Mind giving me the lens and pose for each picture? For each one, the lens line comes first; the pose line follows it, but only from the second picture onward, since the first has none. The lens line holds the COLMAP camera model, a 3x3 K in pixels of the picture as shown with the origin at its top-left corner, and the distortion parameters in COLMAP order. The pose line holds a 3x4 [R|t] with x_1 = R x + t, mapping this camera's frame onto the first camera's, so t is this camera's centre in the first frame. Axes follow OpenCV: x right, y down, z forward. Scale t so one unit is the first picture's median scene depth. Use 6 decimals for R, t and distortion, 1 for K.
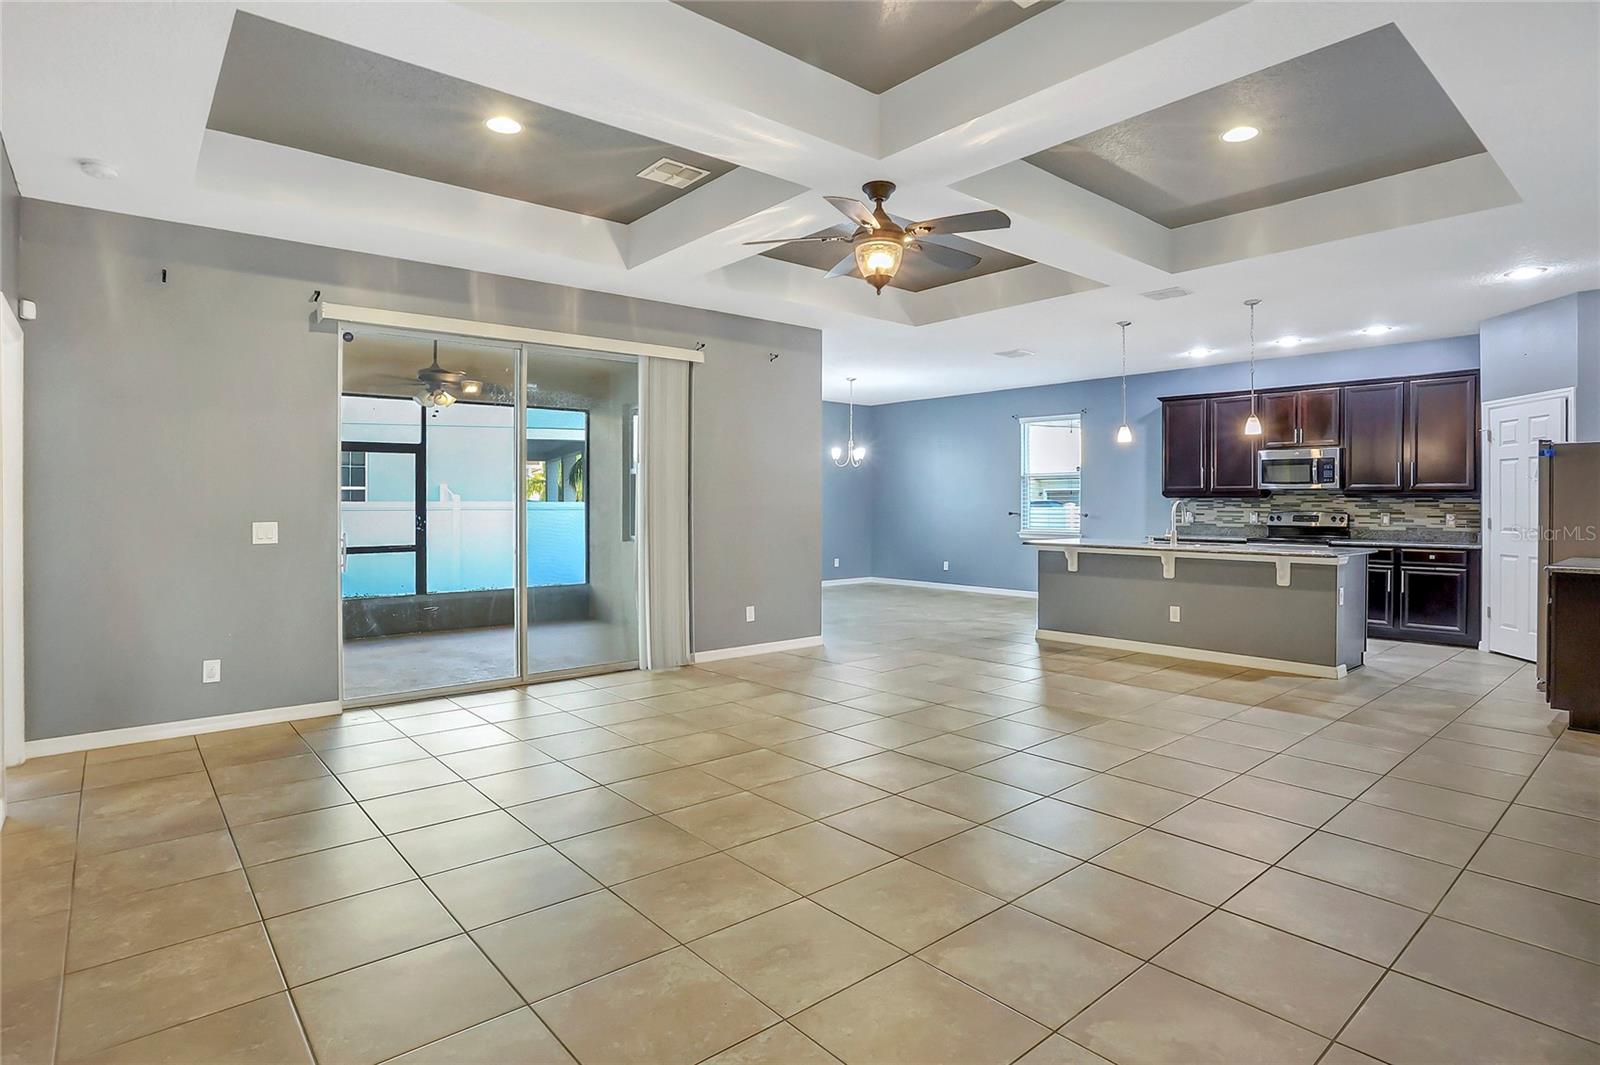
lens RADIAL K [[816.7, 0, 789.5], [0, 816.7, 493.8], [0, 0, 1]] dist [-0.039720, 0.001019]
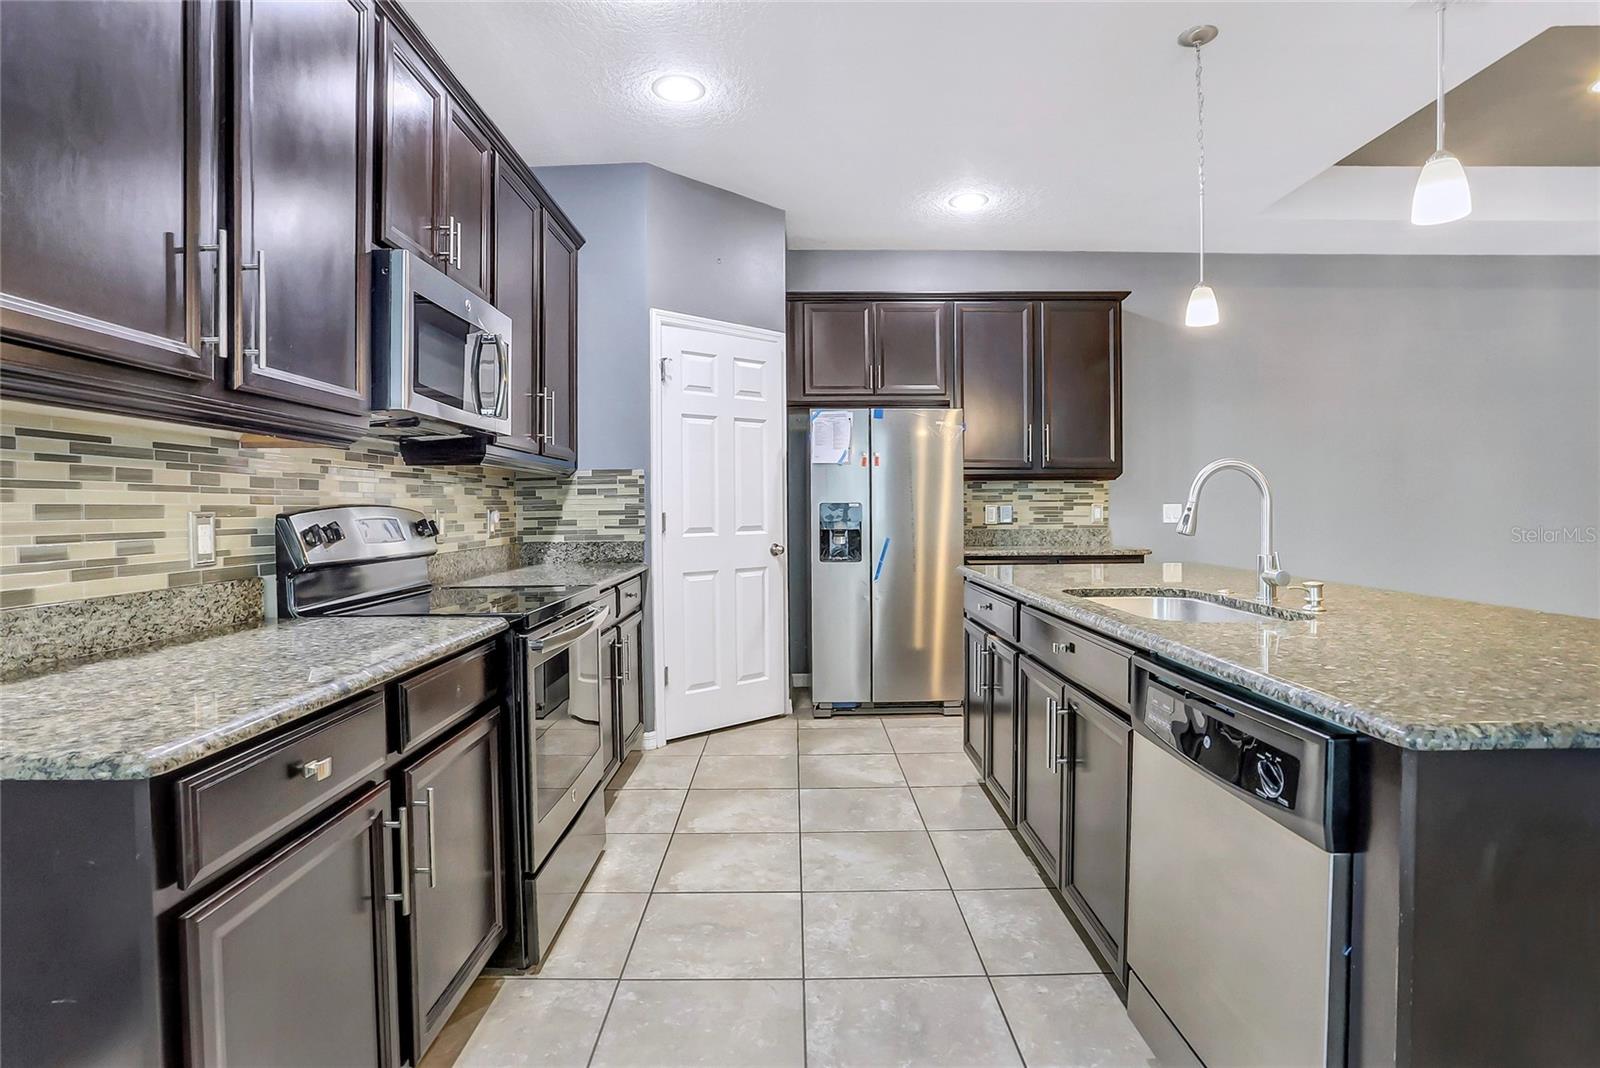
lens RADIAL K [[816.7, 0, 803.4], [0, 816.7, 522.9], [0, 0, 1]] dist [-0.039720, 0.001019]
pose [[-0.774534, -0.010704, 0.632442, 0.511350], [-0.002559, 0.999902, 0.013790, 0.035319], [-0.632527, 0.009062, -0.774485, 1.658247]]
